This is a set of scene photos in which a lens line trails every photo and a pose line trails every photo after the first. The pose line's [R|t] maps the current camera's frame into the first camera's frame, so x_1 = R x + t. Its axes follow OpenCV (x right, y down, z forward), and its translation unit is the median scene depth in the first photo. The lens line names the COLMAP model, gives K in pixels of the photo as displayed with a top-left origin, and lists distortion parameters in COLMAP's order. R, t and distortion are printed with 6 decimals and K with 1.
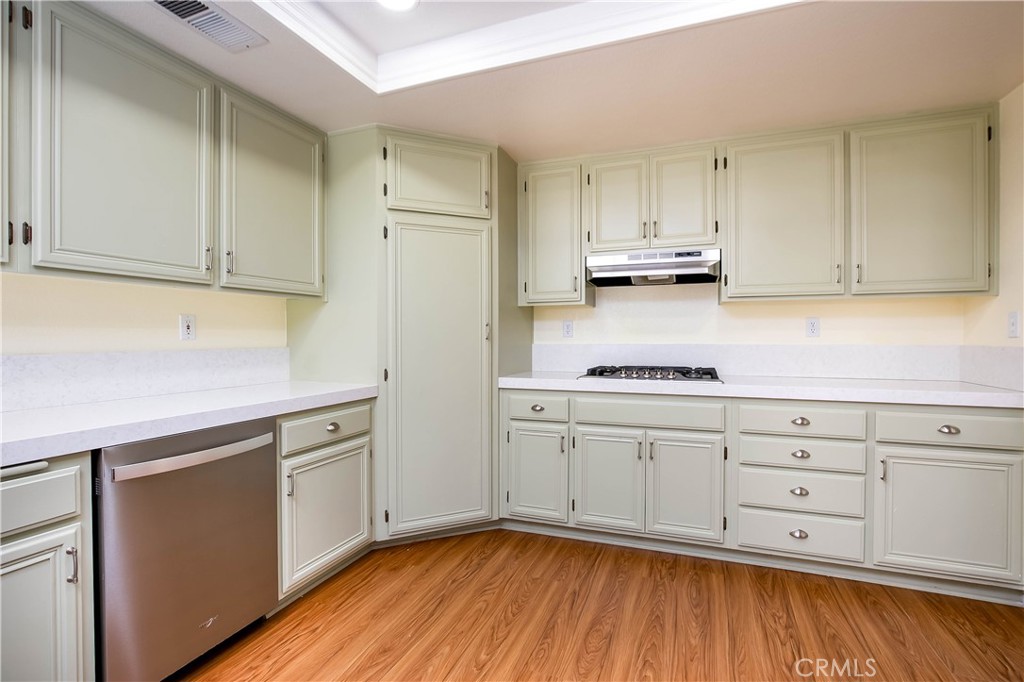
lens RADIAL K [[472.8, 0, 509.3], [0, 472.8, 341.3], [0, 0, 1]] dist [-0.023674, 0.004601]
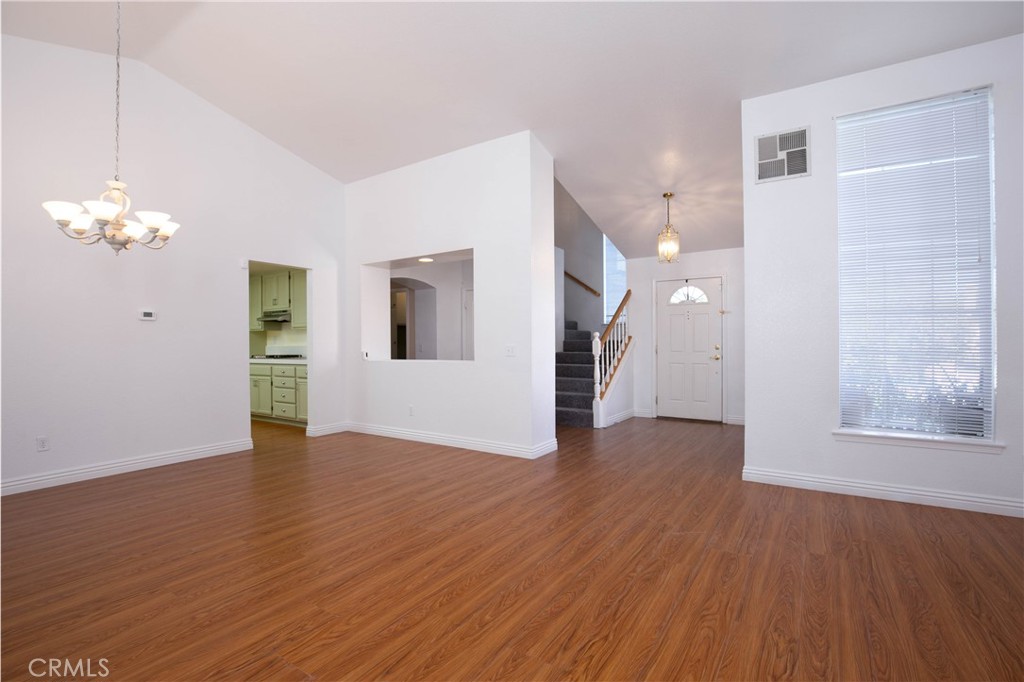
lens RADIAL K [[472.8, 0, 508.2], [0, 472.8, 337.7], [0, 0, 1]] dist [-0.023674, 0.004601]
pose [[0.979850, 0.007318, -0.199598, 2.808295], [-0.010689, 0.999818, -0.015812, -0.021461], [0.199446, 0.017627, 0.979750, -1.793620]]
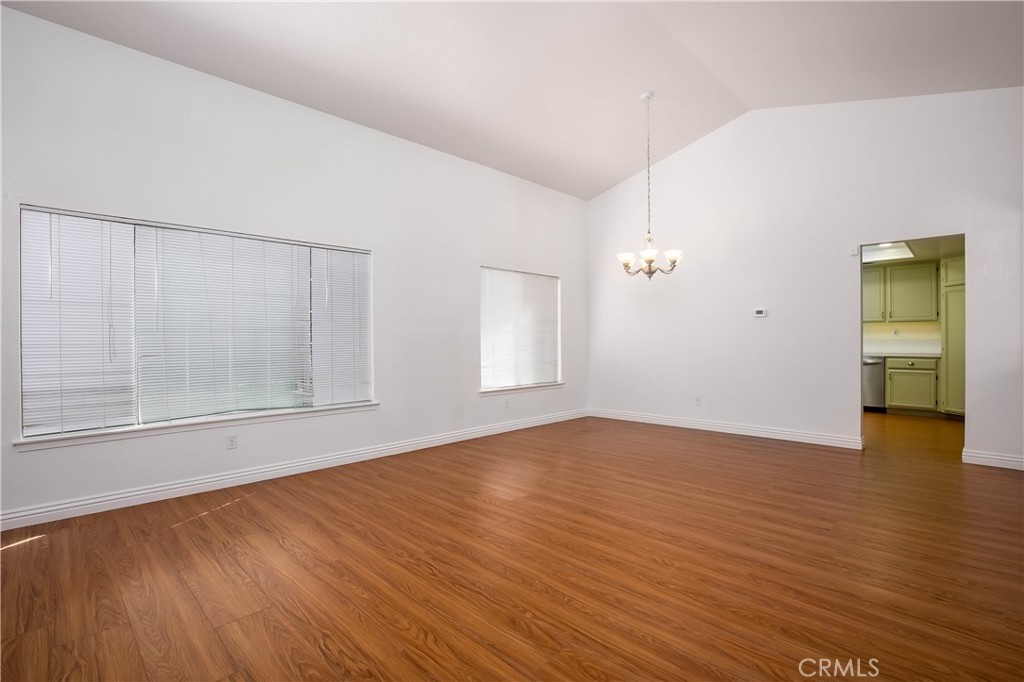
lens RADIAL K [[472.8, 0, 518.1], [0, 472.8, 341.2], [0, 0, 1]] dist [-0.023674, 0.004601]
pose [[-0.380975, 0.020395, -0.924360, 3.759981], [0.000989, 0.999765, 0.021651, -0.044453], [0.924585, 0.007334, -0.380905, -0.266303]]
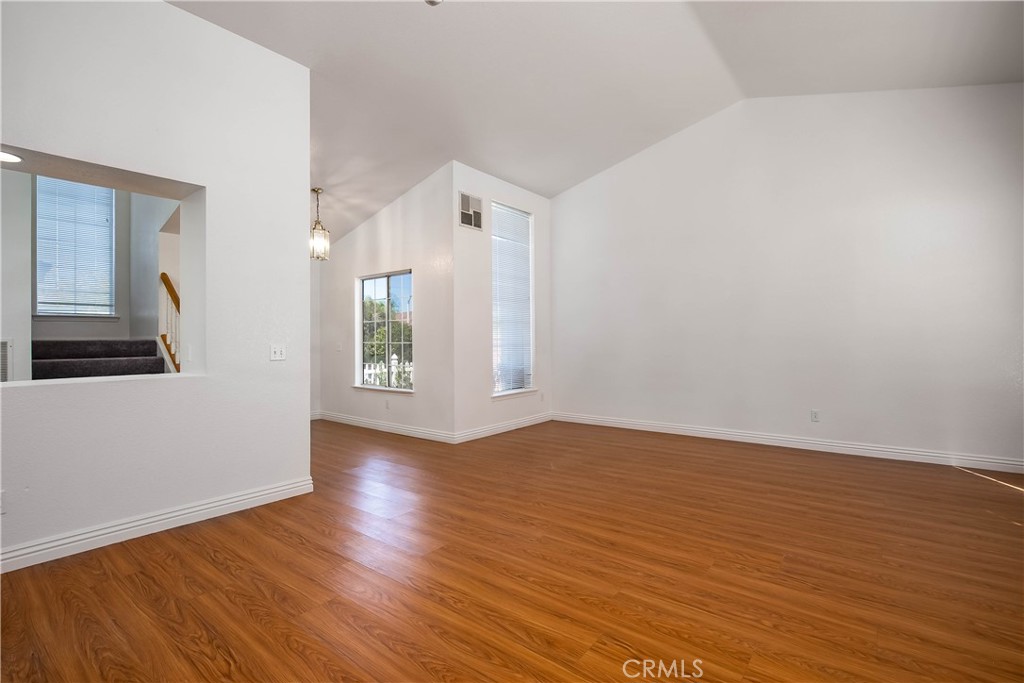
lens RADIAL K [[472.8, 0, 514.9], [0, 472.8, 341.0], [0, 0, 1]] dist [-0.023674, 0.004601]
pose [[0.275095, 0.009132, 0.961374, 0.968587], [0.013266, 0.999824, -0.013294, -0.002885], [-0.961326, 0.016411, 0.274925, -0.746059]]
